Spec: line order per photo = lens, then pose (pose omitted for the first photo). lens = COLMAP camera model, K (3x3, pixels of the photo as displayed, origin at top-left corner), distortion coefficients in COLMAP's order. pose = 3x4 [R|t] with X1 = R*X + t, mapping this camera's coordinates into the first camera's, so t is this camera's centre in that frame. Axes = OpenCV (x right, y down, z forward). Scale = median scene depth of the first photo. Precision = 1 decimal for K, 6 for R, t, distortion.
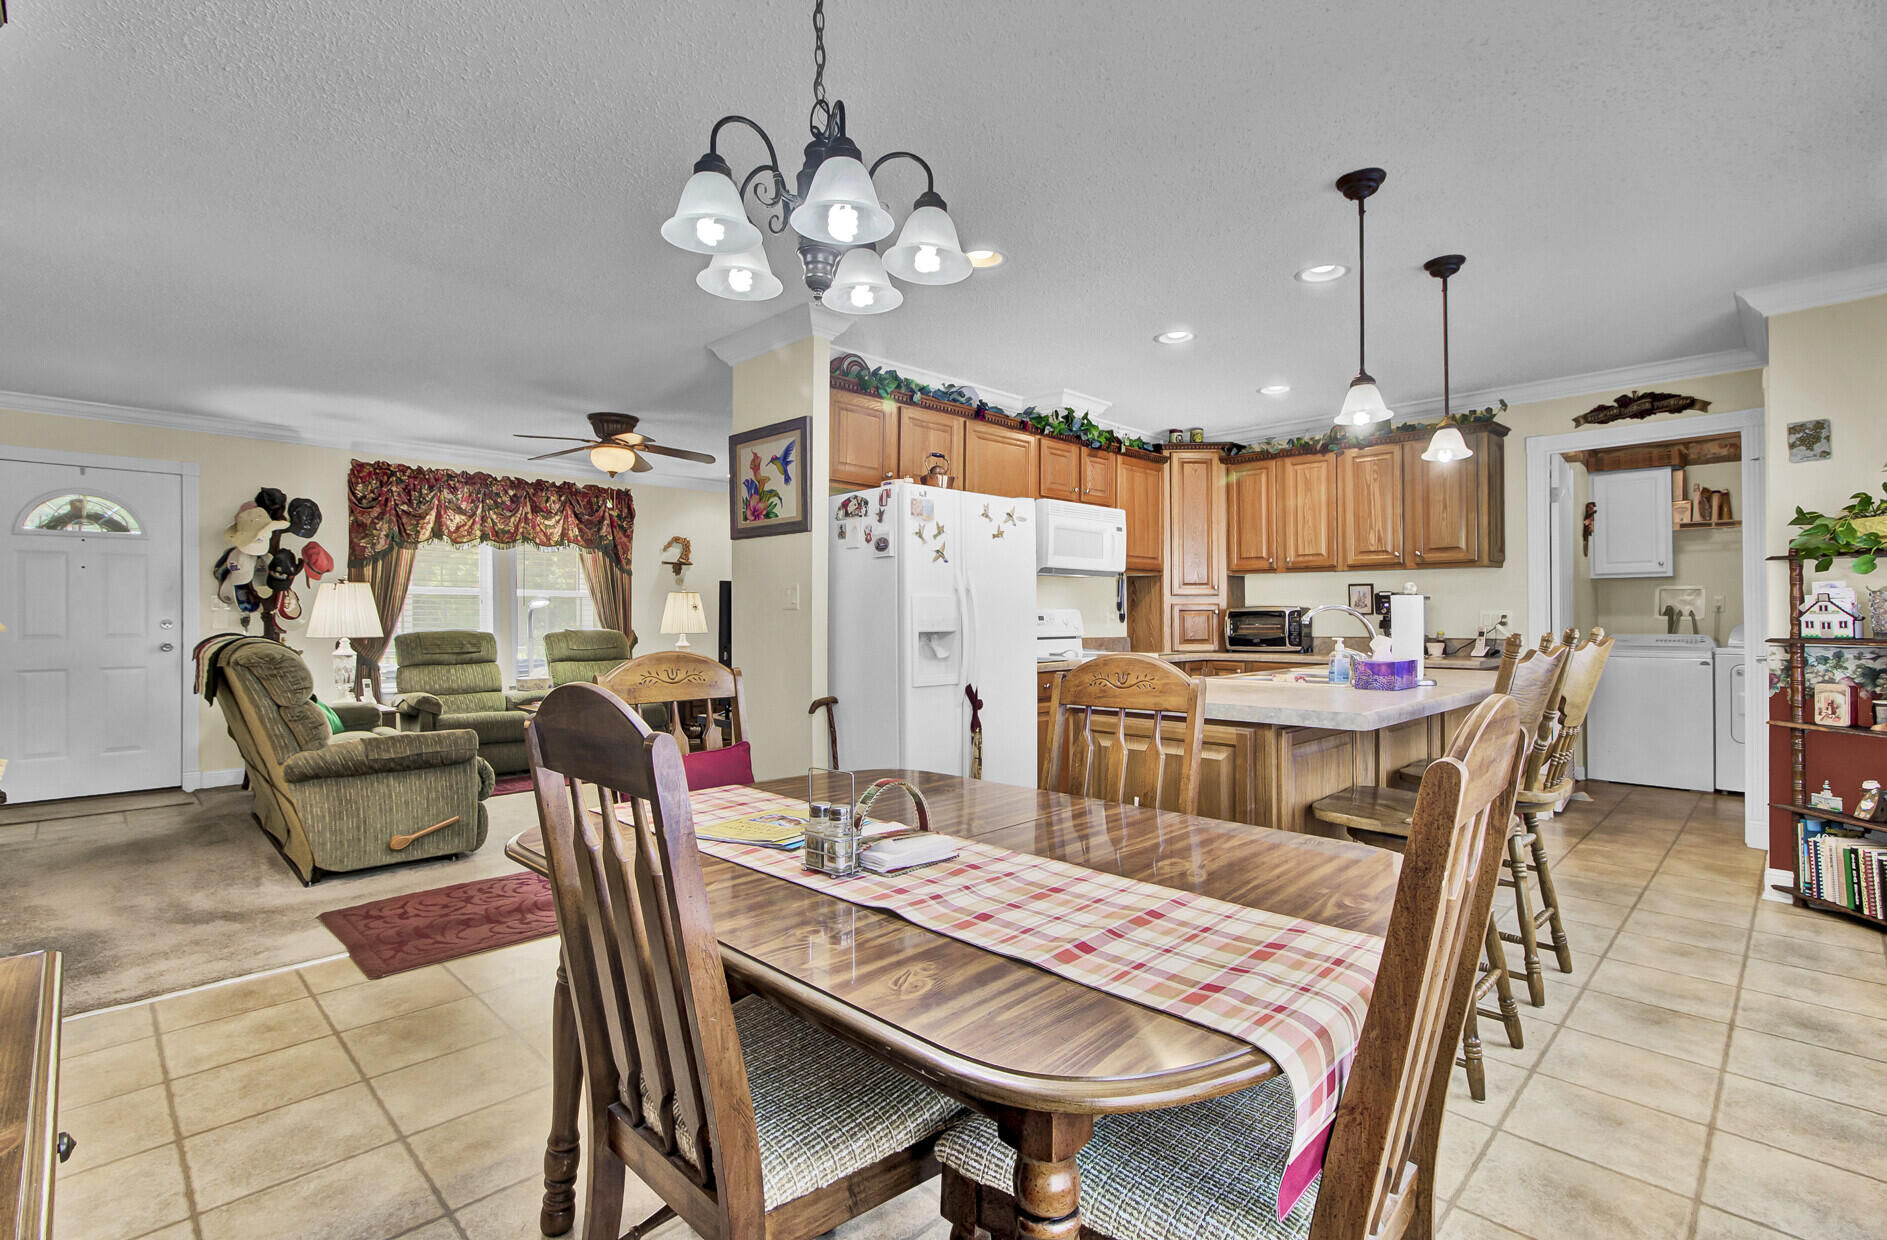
lens RADIAL K [[874.2, 0, 956.8], [0, 874.2, 612.1], [0, 0, 1]] dist [-0.001755, 0.000476]
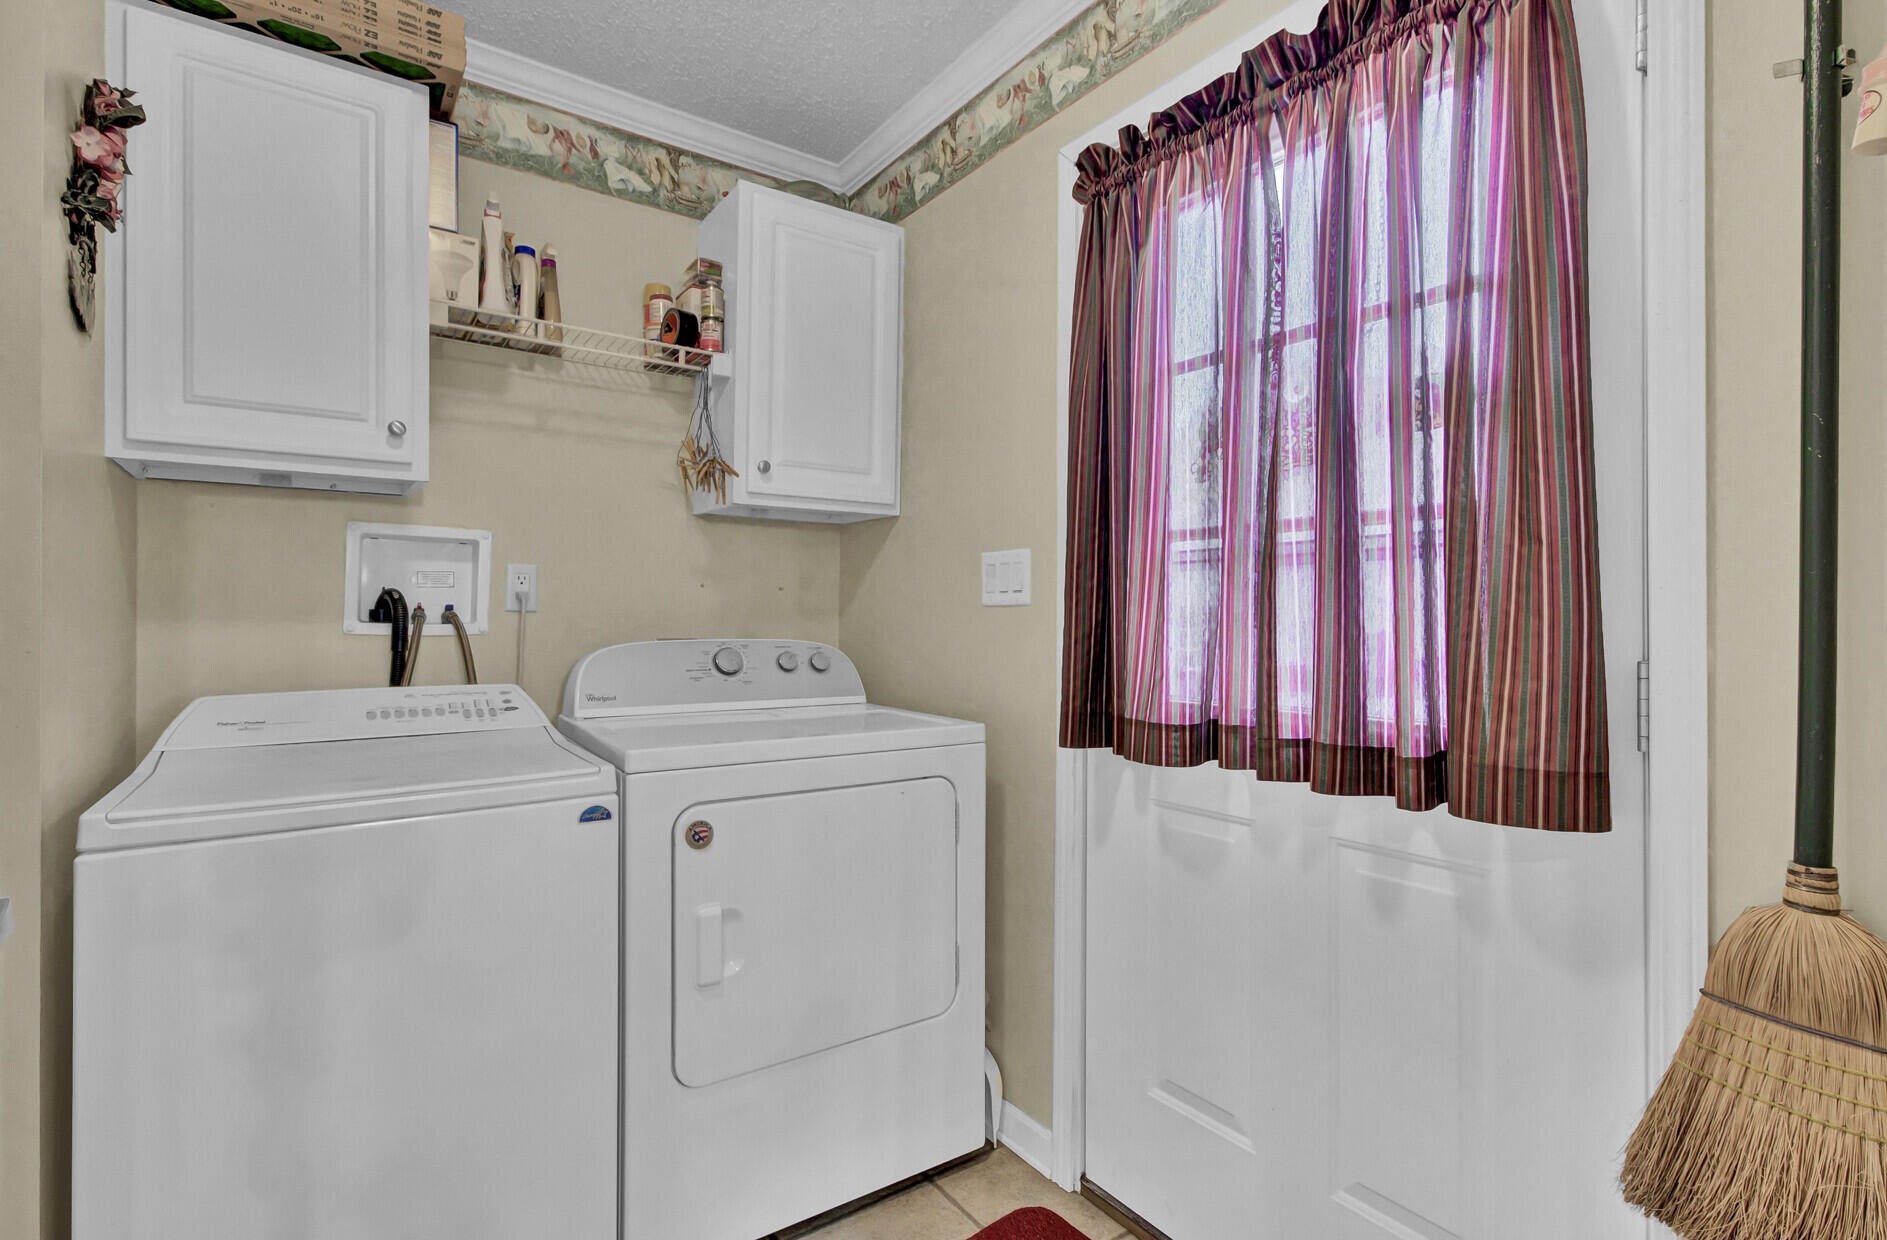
lens RADIAL K [[874.2, 0, 937.7], [0, 874.2, 613.3], [0, 0, 1]] dist [-0.001755, 0.000476]
pose [[0.163567, 0.003013, 0.986528, 0.614405], [-0.016272, 0.999868, -0.000355, -0.002159], [-0.986398, -0.015994, 0.163594, 0.854790]]
